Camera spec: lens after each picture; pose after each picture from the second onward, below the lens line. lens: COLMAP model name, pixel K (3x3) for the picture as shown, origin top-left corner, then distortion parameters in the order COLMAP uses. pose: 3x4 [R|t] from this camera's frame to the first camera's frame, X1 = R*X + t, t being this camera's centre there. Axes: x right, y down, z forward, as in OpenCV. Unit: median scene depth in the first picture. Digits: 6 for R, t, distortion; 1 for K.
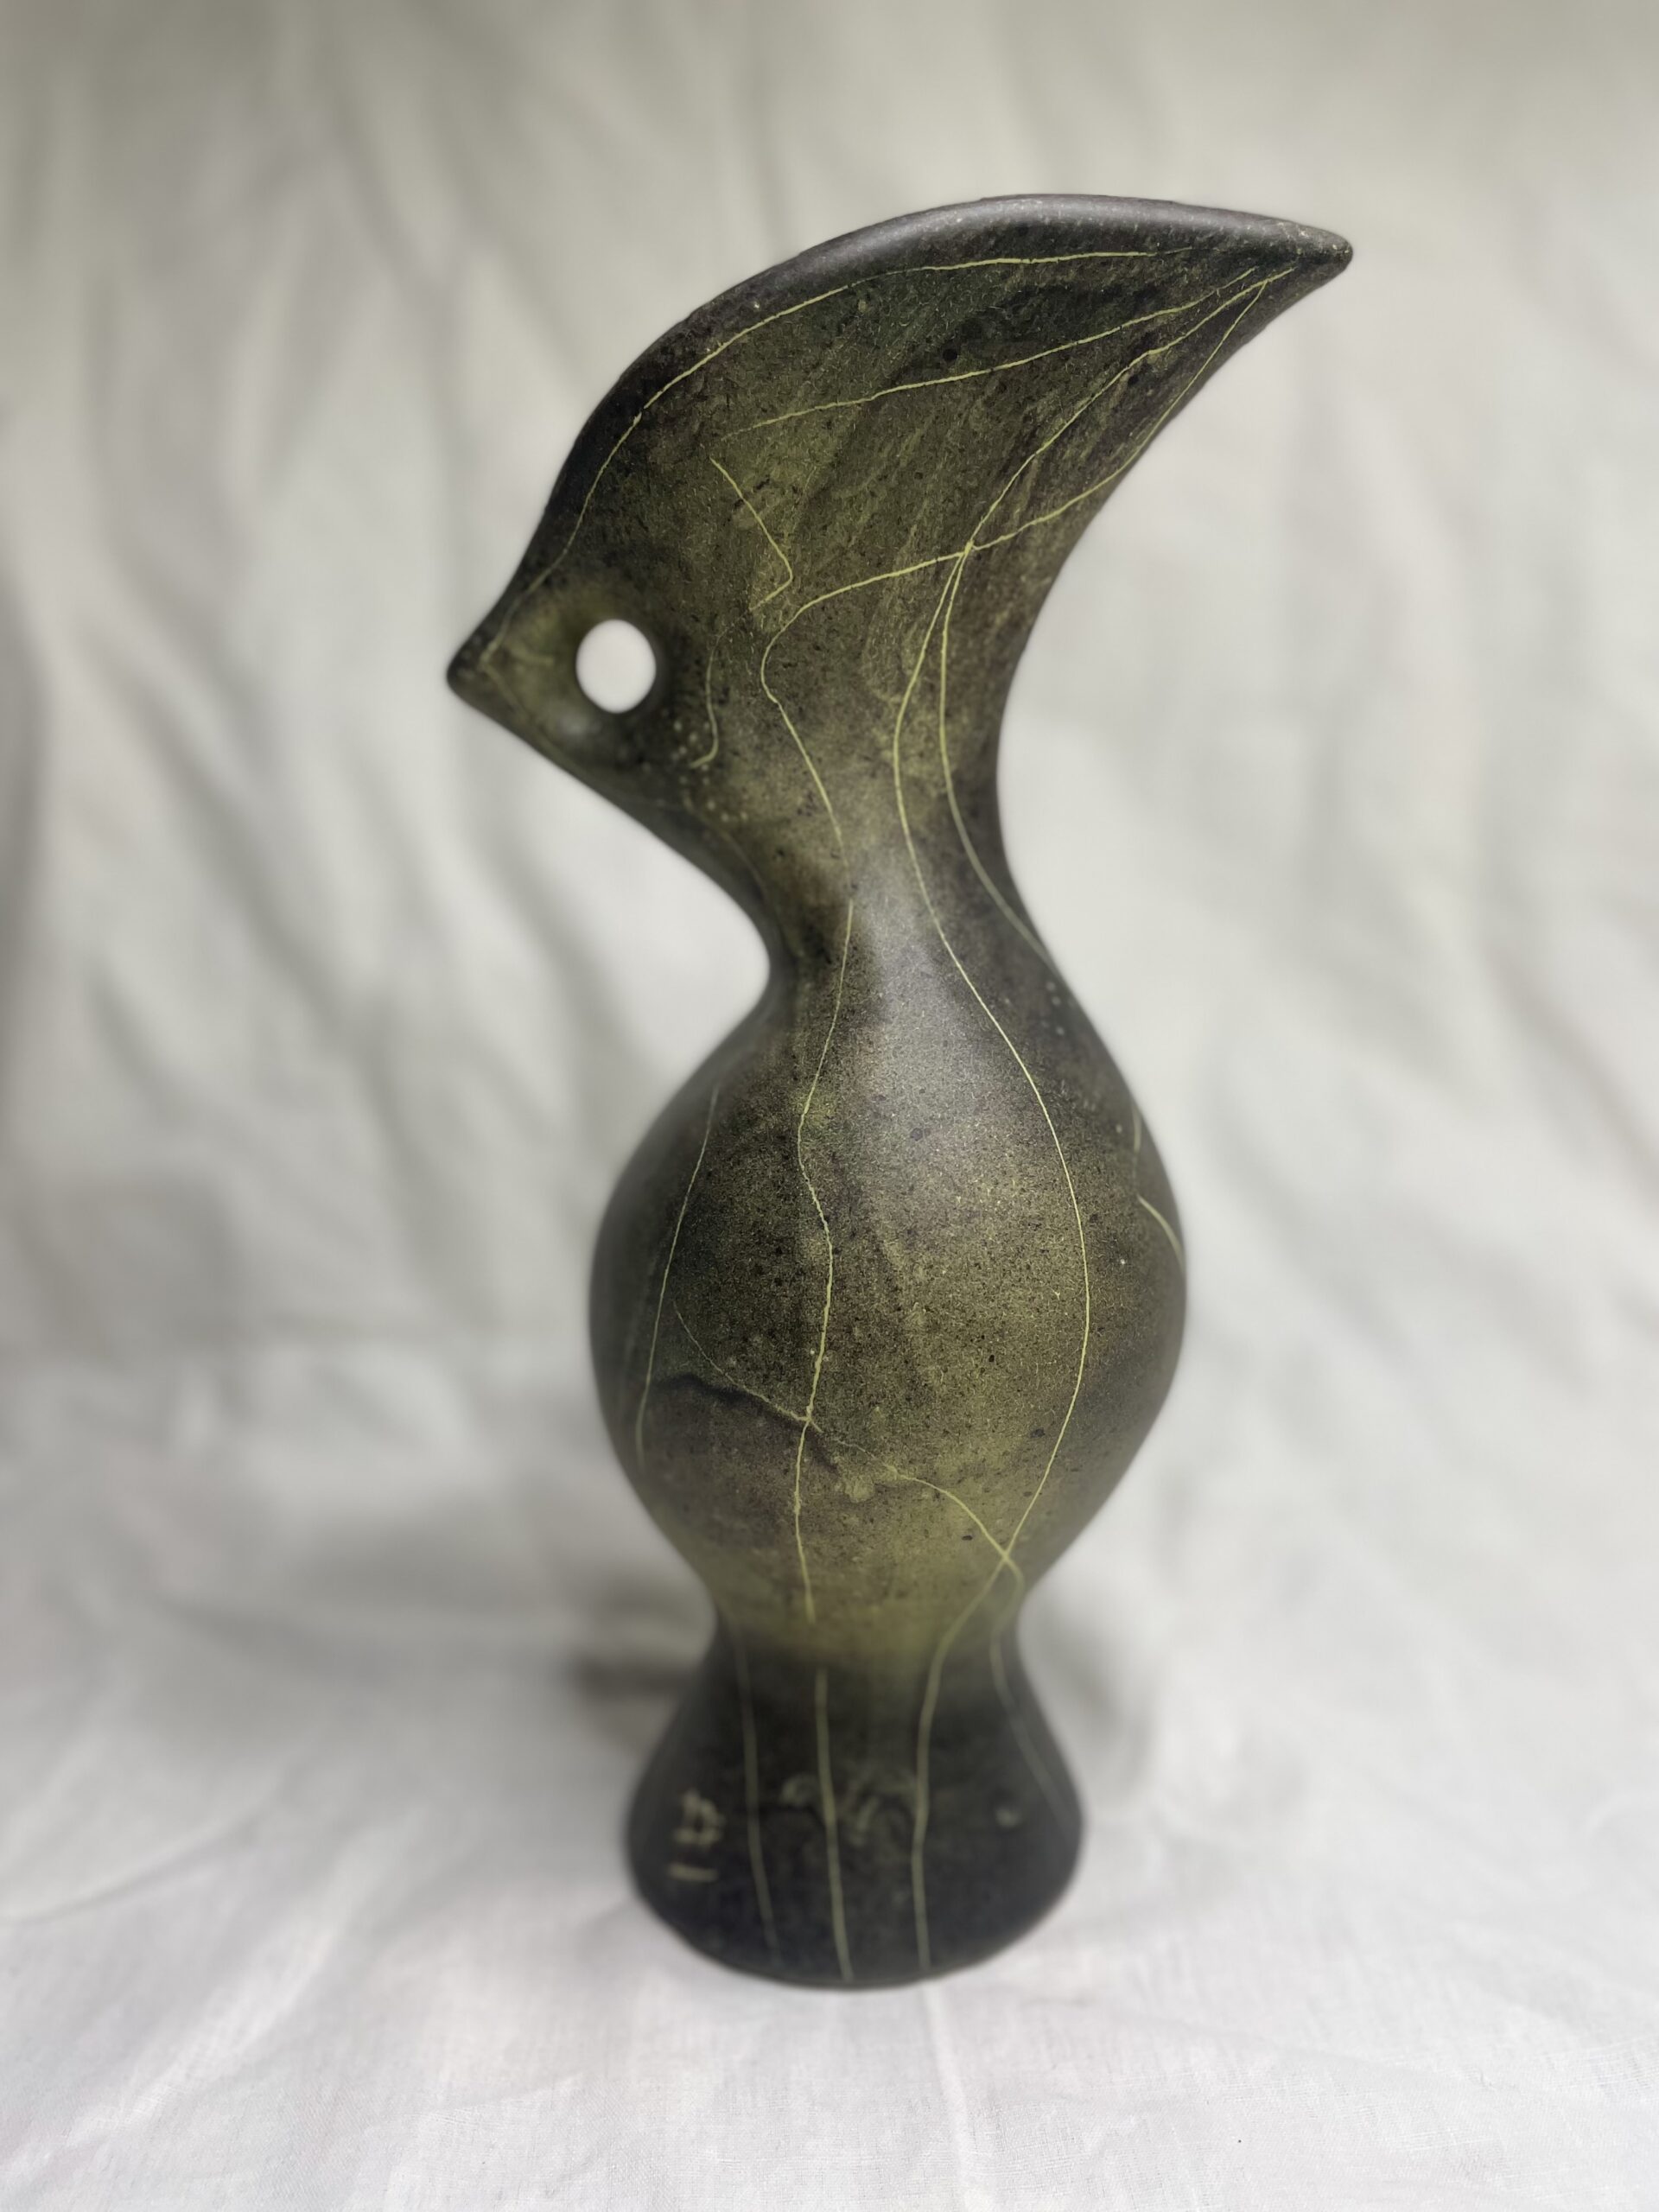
lens RADIAL K [[1742.1, 0, 842.0], [0, 1742.1, 1070.0], [0, 0, 1]] dist [0.093104, -0.167937]
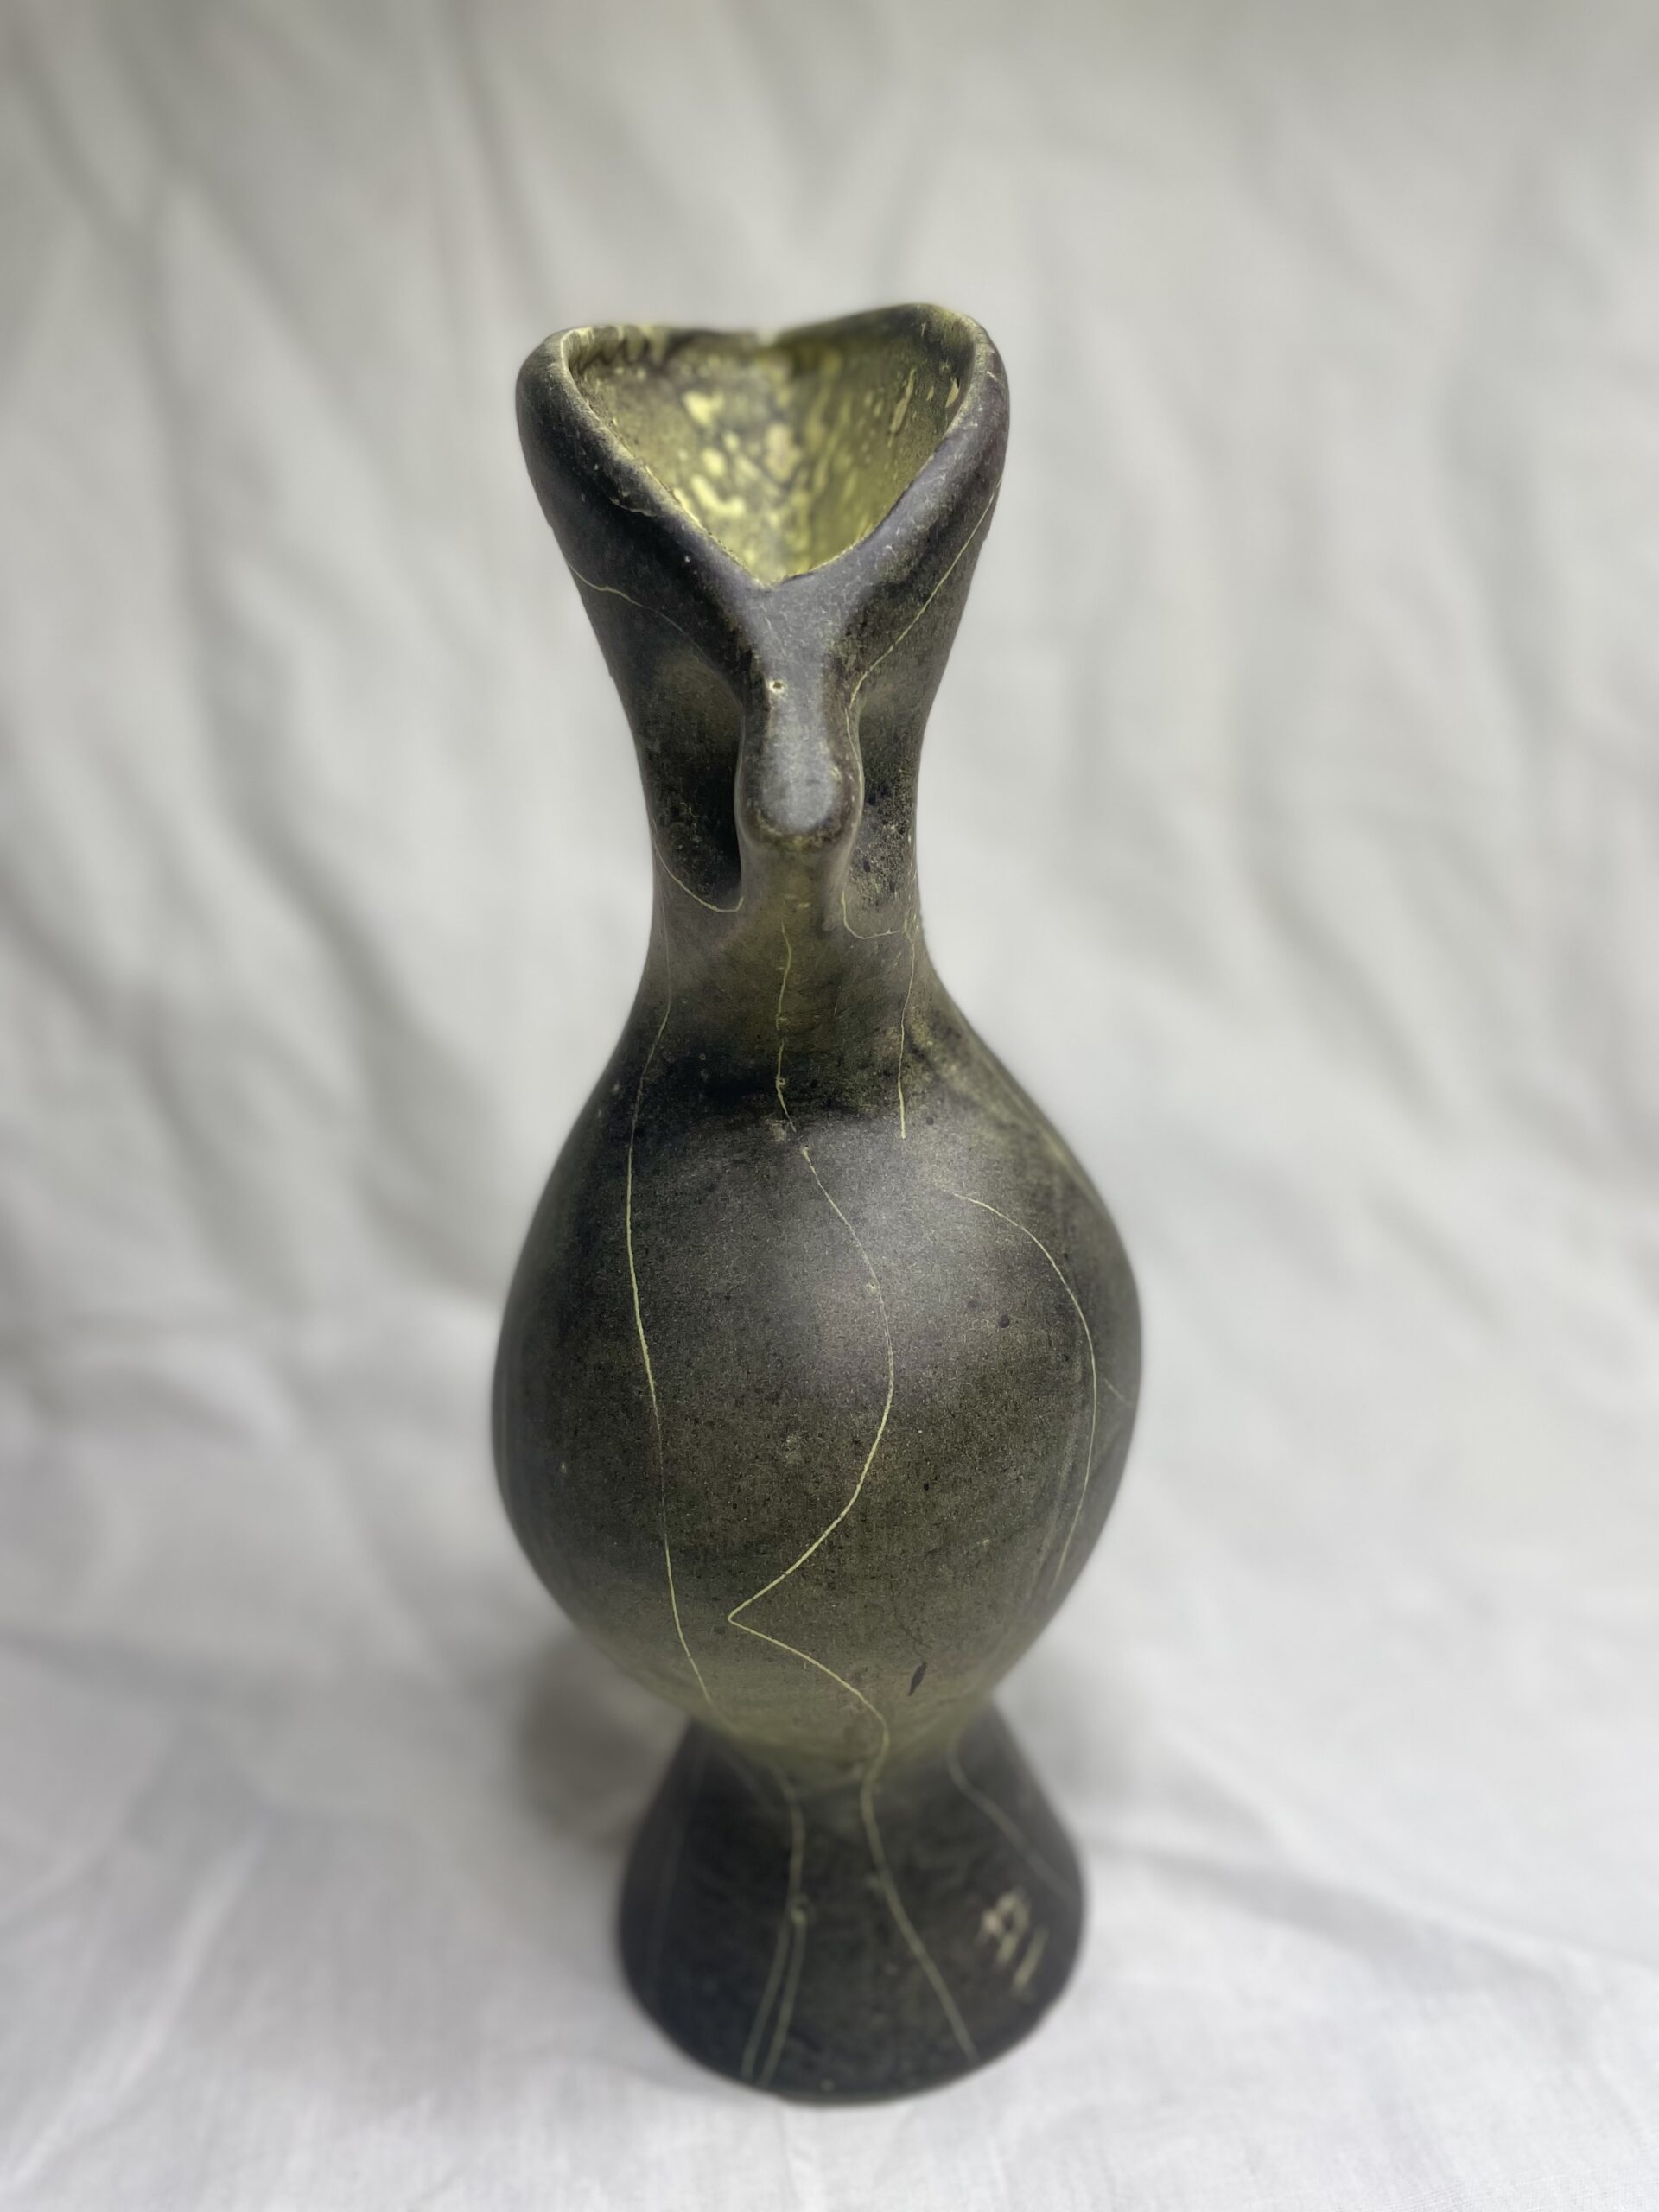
lens RADIAL K [[1742.1, 0, 842.0], [0, 1742.1, 1070.0], [0, 0, 1]] dist [0.093104, -0.167937]
pose [[-0.095437, -0.296517, 0.950247, -1.010447], [0.255369, 0.915364, 0.311280, -0.393011], [-0.962122, 0.272371, -0.011638, 1.132621]]
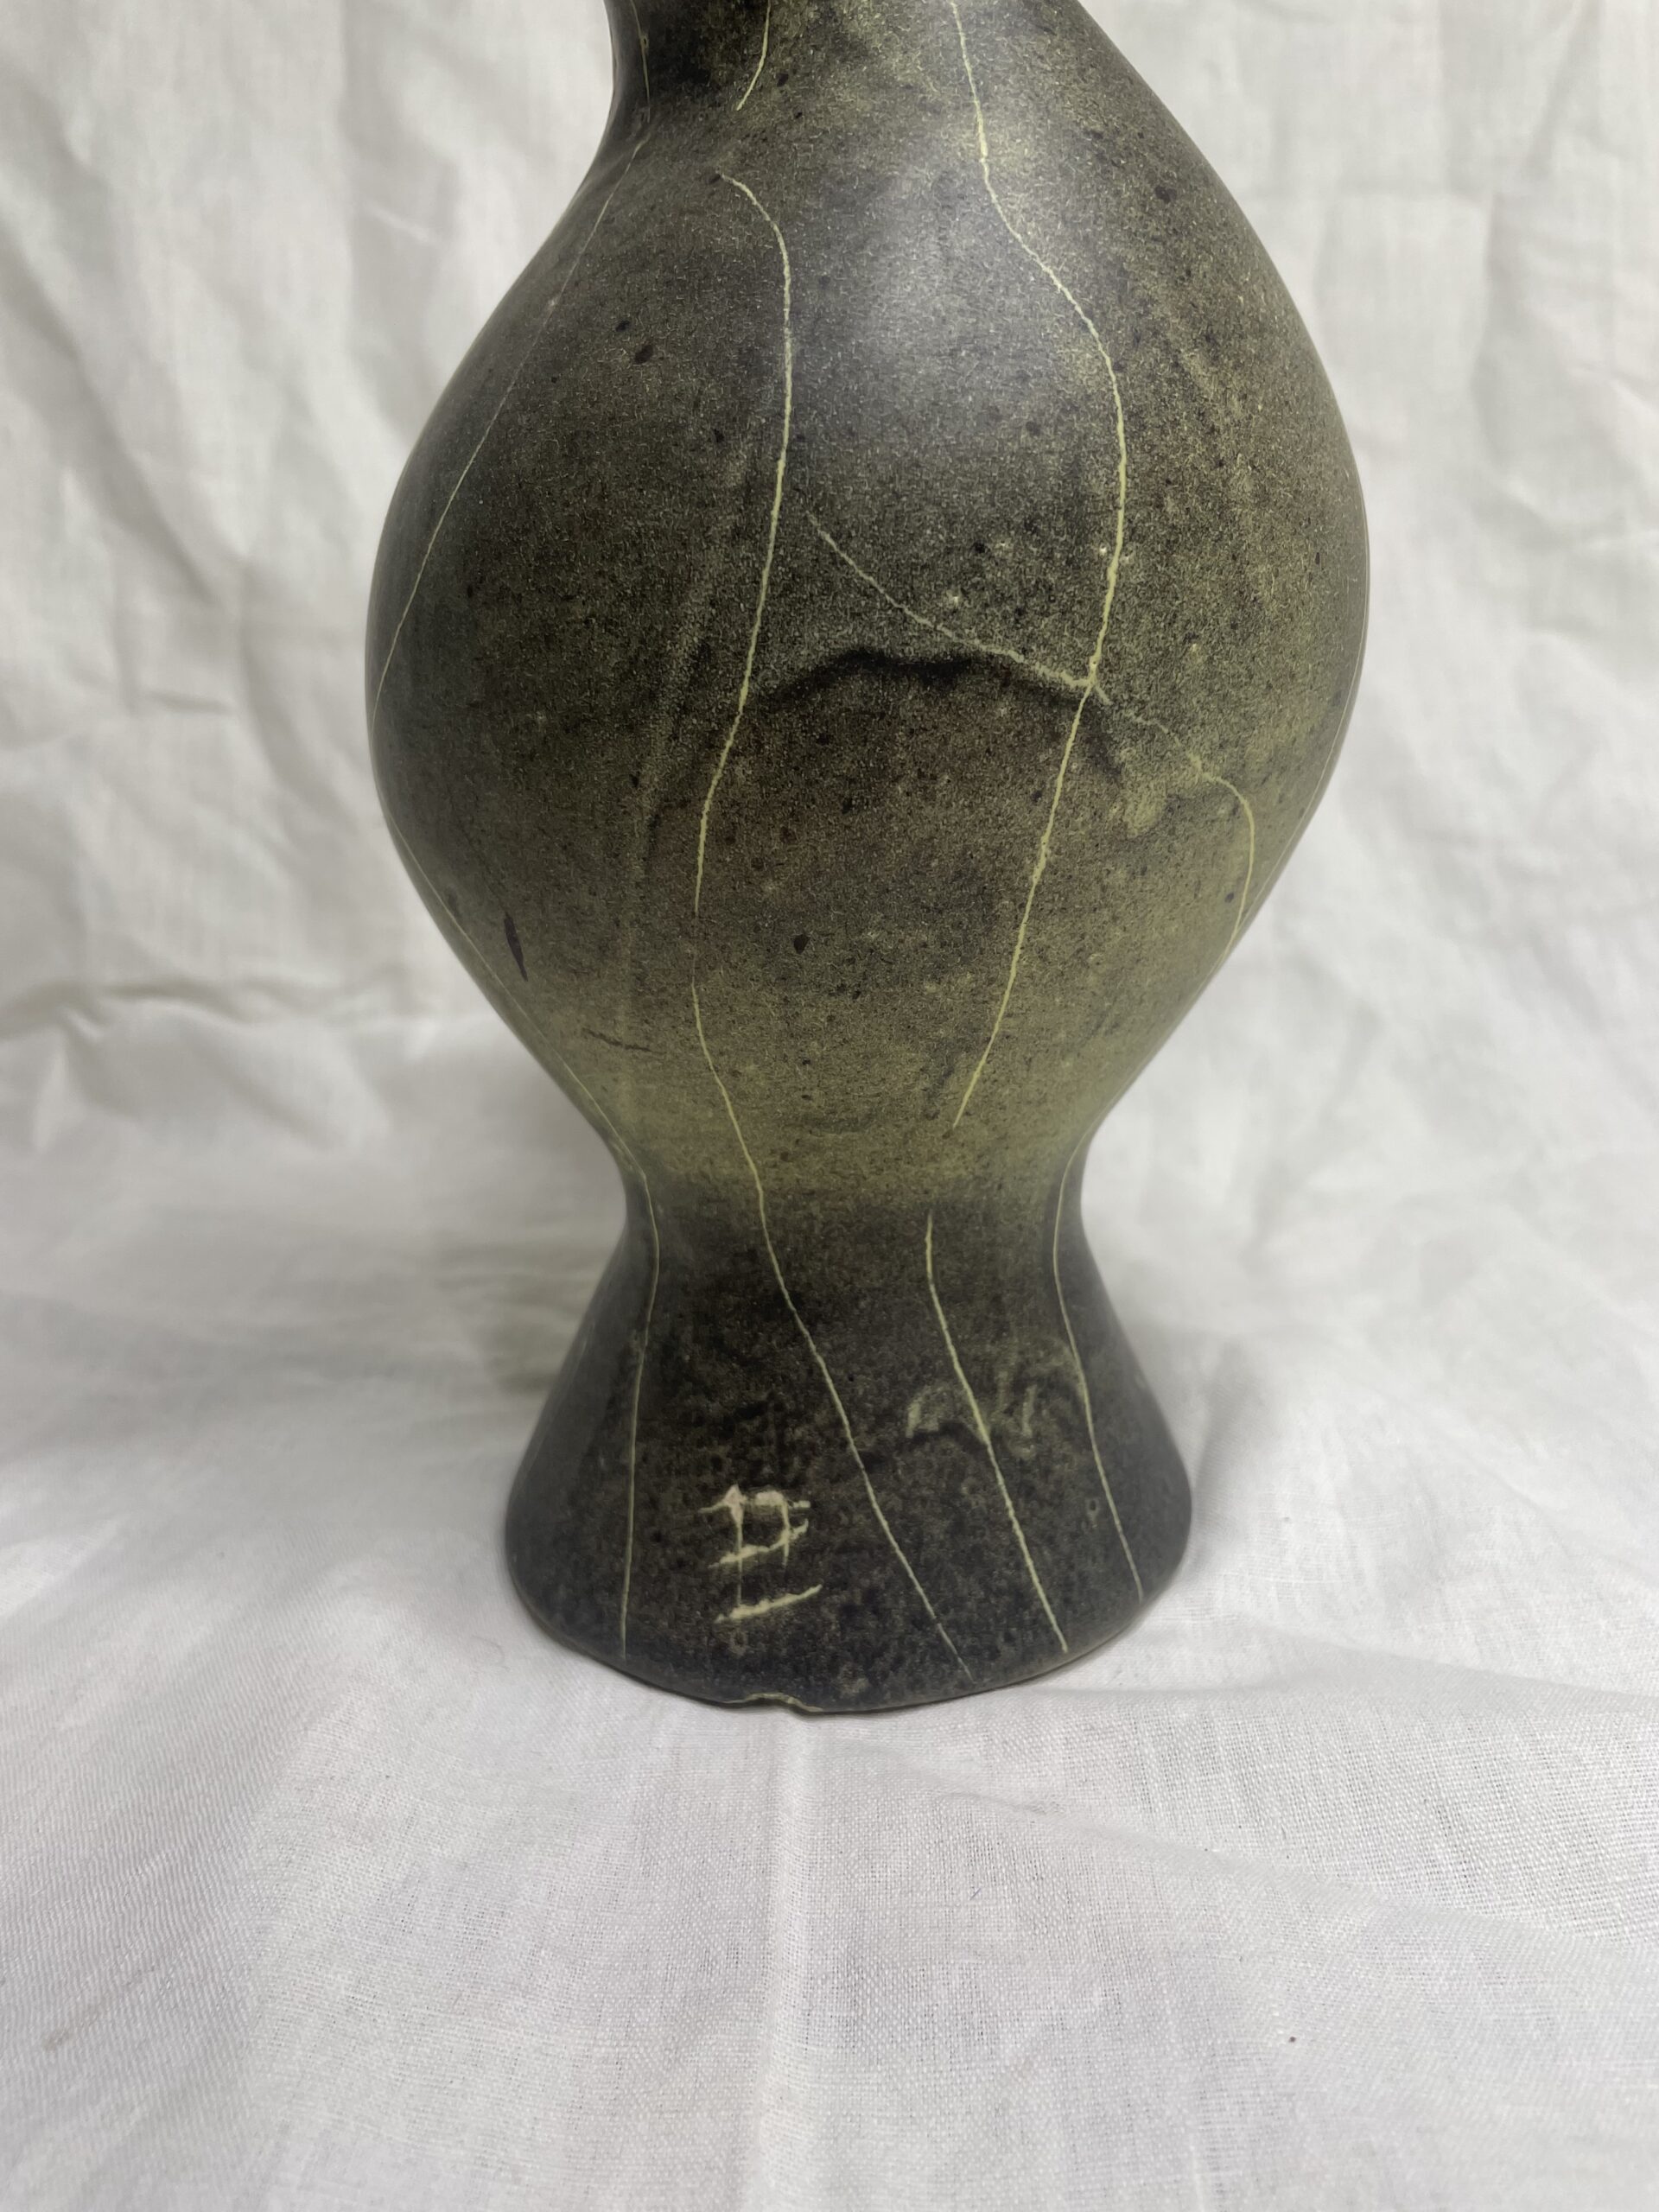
lens RADIAL K [[1742.1, 0, 842.0], [0, 1742.1, 1070.0], [0, 0, 1]] dist [0.093104, -0.167937]
pose [[0.830943, -0.164074, 0.531614, -0.414412], [0.145982, 0.986345, 0.076241, 0.267724], [-0.536864, 0.014254, 0.843548, 0.548889]]
